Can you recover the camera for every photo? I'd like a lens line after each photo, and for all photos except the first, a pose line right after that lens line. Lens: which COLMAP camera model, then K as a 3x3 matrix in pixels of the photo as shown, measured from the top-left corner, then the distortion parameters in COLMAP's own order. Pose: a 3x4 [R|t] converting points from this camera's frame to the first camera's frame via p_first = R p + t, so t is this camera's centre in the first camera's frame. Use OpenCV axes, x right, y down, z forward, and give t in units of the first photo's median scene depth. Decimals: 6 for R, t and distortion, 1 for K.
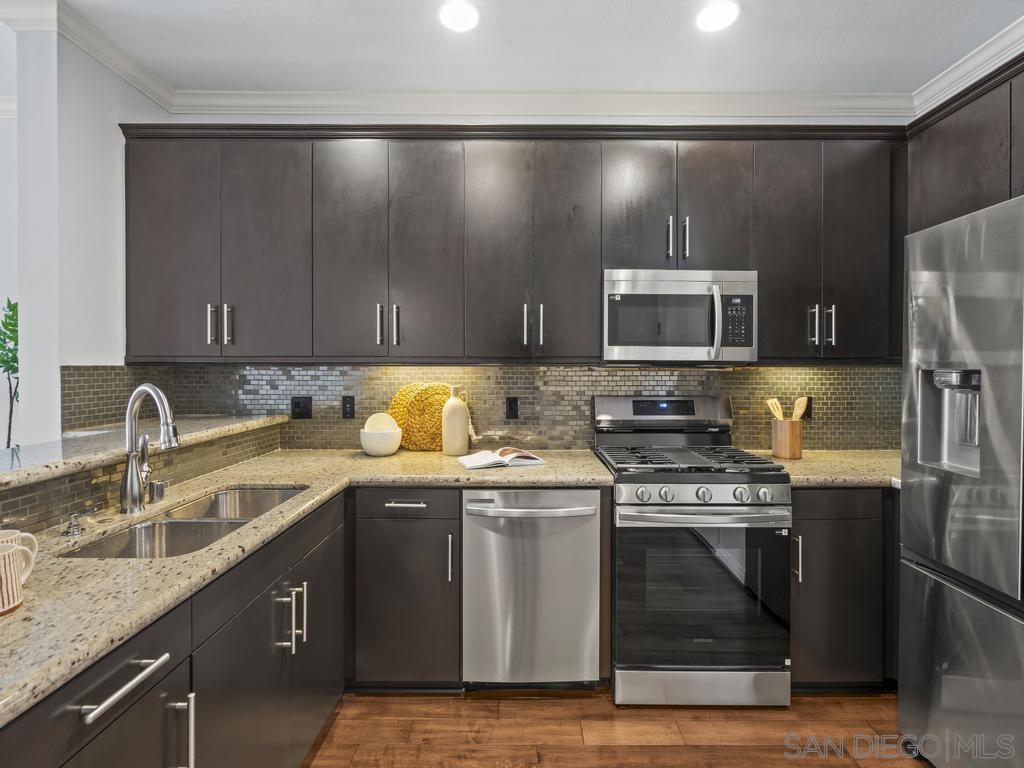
lens RADIAL K [[471.7, 0, 512.0], [0, 471.7, 384.0], [0, 0, 1]] dist [-0.002190, -0.000456]
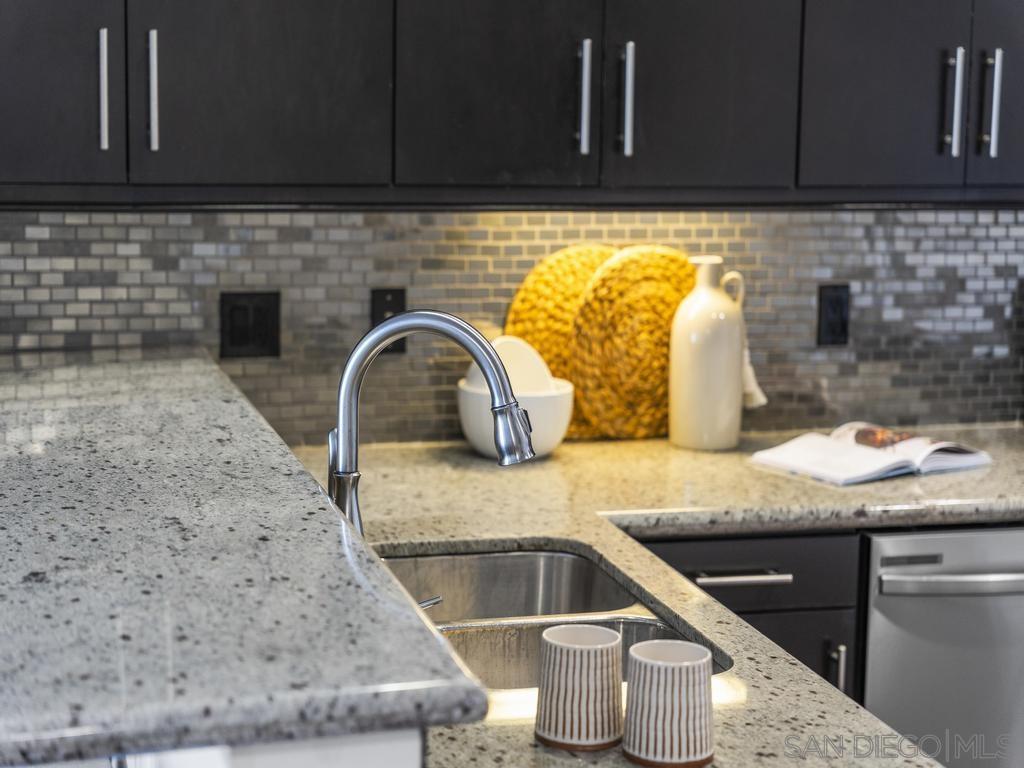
lens RADIAL K [[2063.0, 0, 512.0], [0, 2063.0, 384.0], [0, 0, 1]] dist [0.153064, -0.008835]
pose [[0.960070, -0.025768, 0.278572, -0.682722], [-0.011366, 0.991334, 0.130870, -0.102092], [-0.279530, -0.128811, 0.951457, -0.450455]]
